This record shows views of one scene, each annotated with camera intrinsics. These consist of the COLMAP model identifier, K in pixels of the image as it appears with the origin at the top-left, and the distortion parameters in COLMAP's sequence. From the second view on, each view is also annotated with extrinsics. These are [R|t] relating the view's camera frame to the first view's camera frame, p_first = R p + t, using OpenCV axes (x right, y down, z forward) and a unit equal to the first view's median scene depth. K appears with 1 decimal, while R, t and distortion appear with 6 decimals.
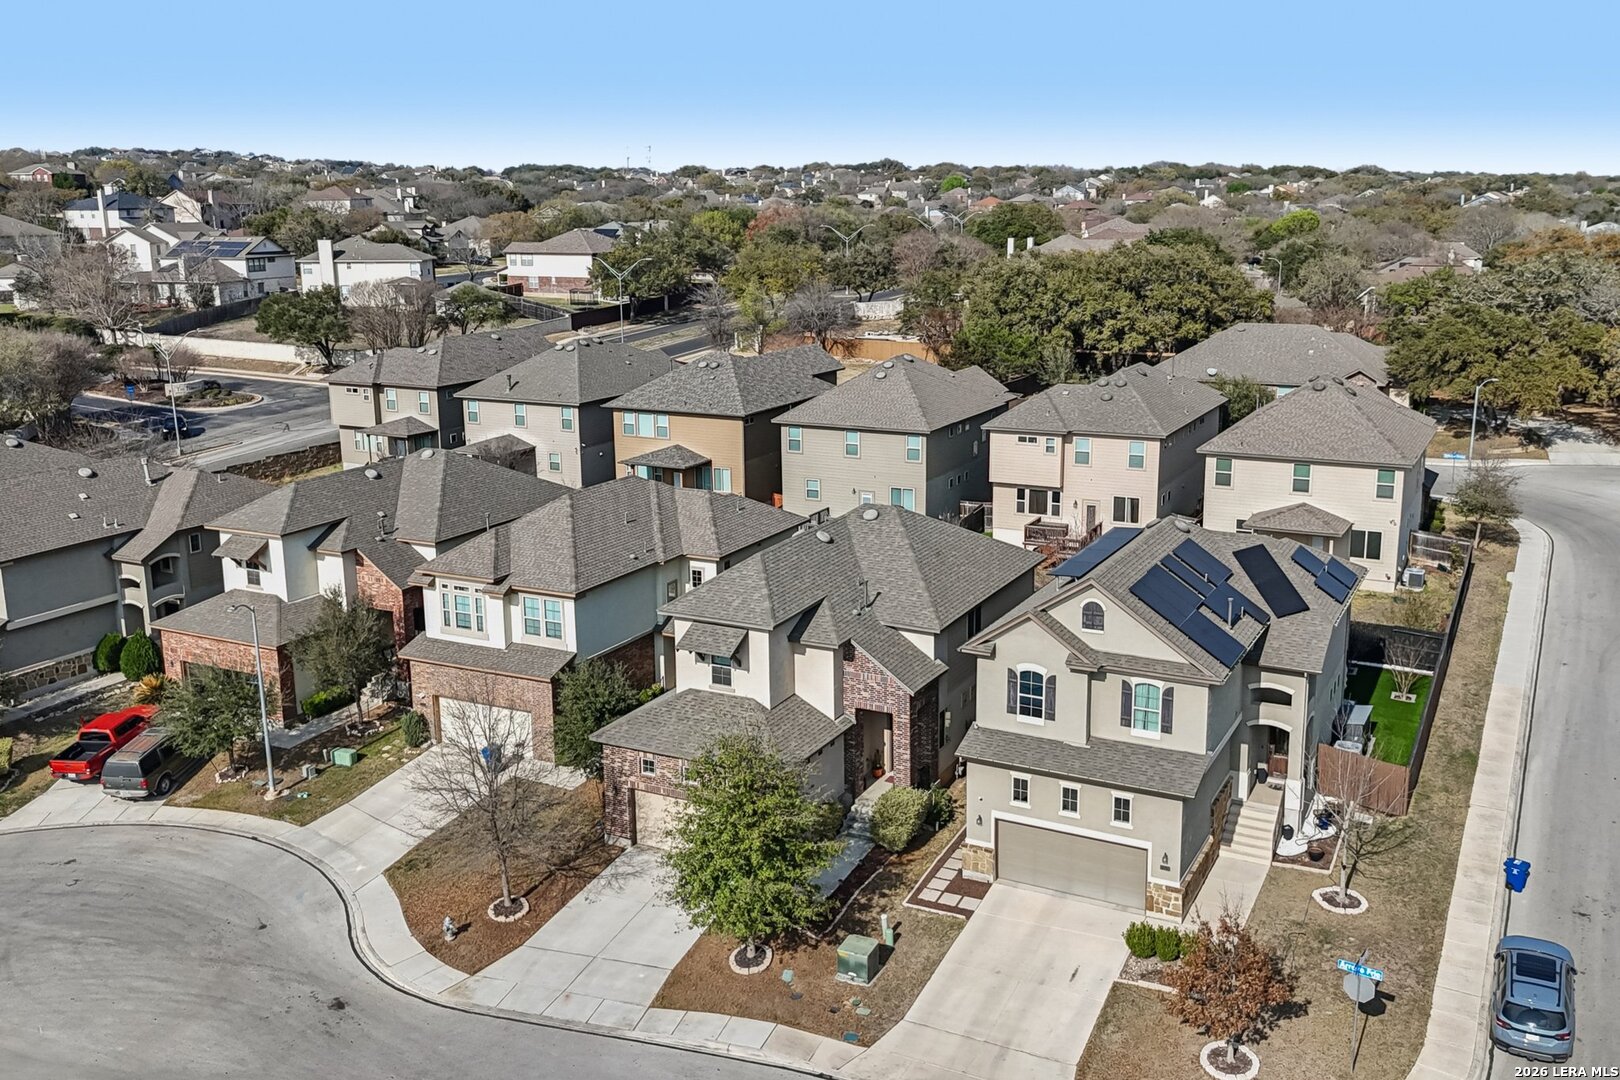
lens RADIAL K [[1435.9, 0, 810.0], [0, 1435.9, 540.0], [0, 0, 1]] dist [0.096809, -0.146294]
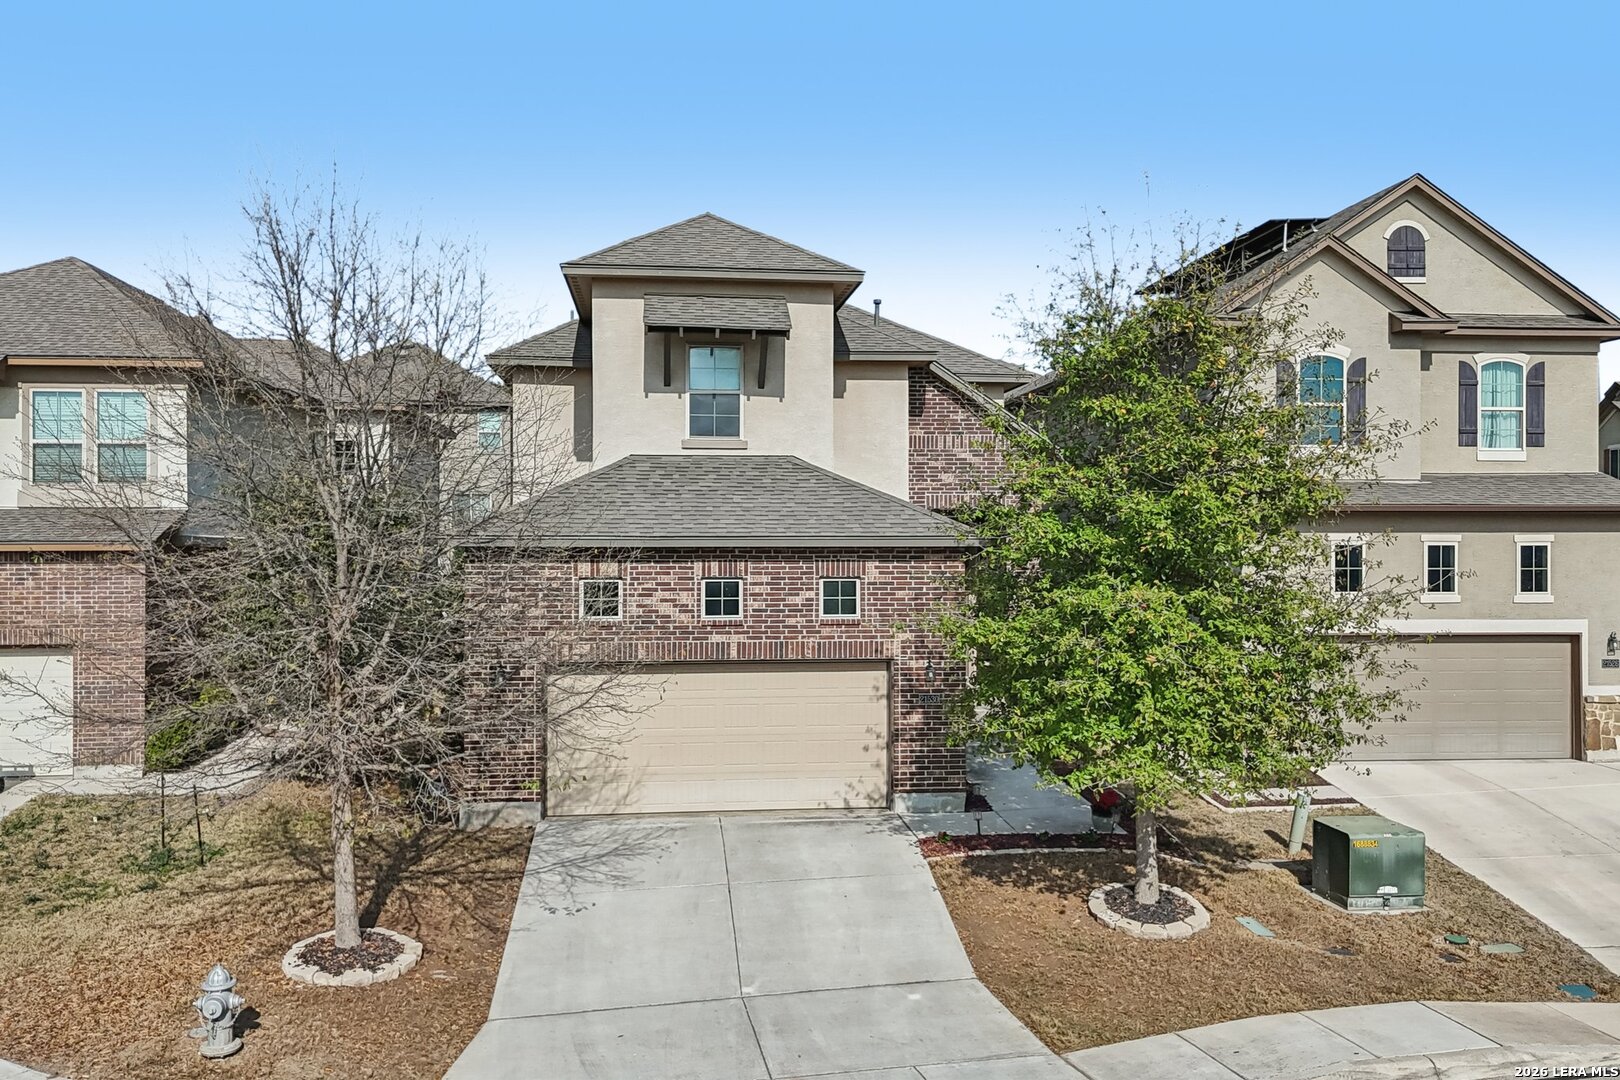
lens RADIAL K [[1392.3, 0, 804.5], [0, 1392.3, 585.6], [0, 0, 1]] dist [0.087344, -0.120447]
pose [[0.830174, 0.000962, 0.557503, -0.252801], [0.119481, 0.976456, -0.179603, 0.205262], [-0.544550, 0.215713, 0.810514, 0.573050]]
